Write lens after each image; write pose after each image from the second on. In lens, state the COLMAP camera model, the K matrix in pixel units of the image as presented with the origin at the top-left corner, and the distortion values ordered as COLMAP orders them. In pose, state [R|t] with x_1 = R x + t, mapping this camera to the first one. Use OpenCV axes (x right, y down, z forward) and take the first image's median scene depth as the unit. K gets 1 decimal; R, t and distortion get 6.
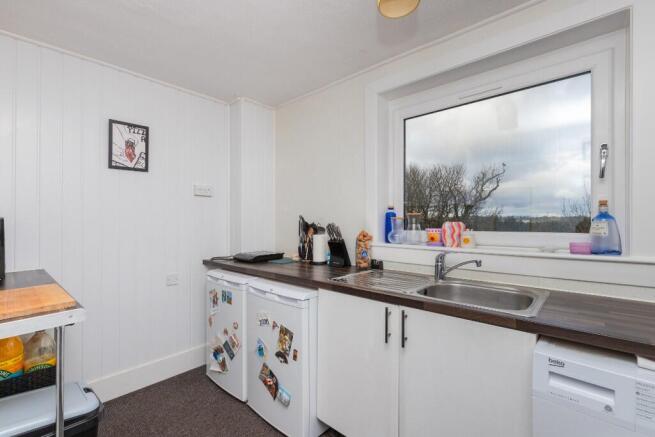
lens RADIAL K [[291.6, 0, 331.2], [0, 291.6, 219.8], [0, 0, 1]] dist [-0.000147, -0.000132]
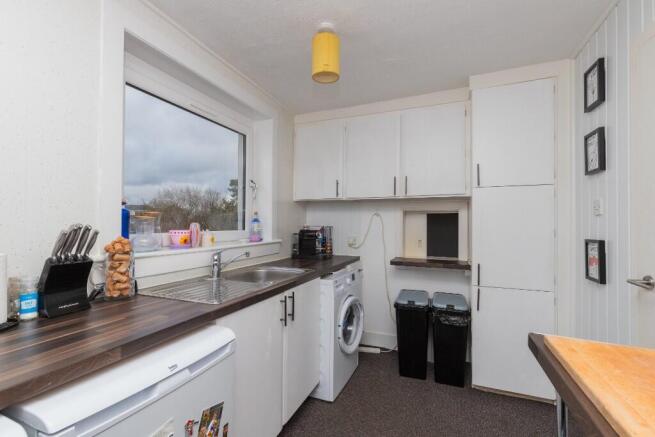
lens RADIAL K [[291.6, 0, 331.2], [0, 291.6, 219.8], [0, 0, 1]] dist [-0.000147, -0.000132]
pose [[-0.351226, 0.013443, 0.936194, -0.767919], [-0.010002, 0.999786, -0.018108, 0.010606], [-0.936237, -0.015724, -0.351016, 0.973582]]
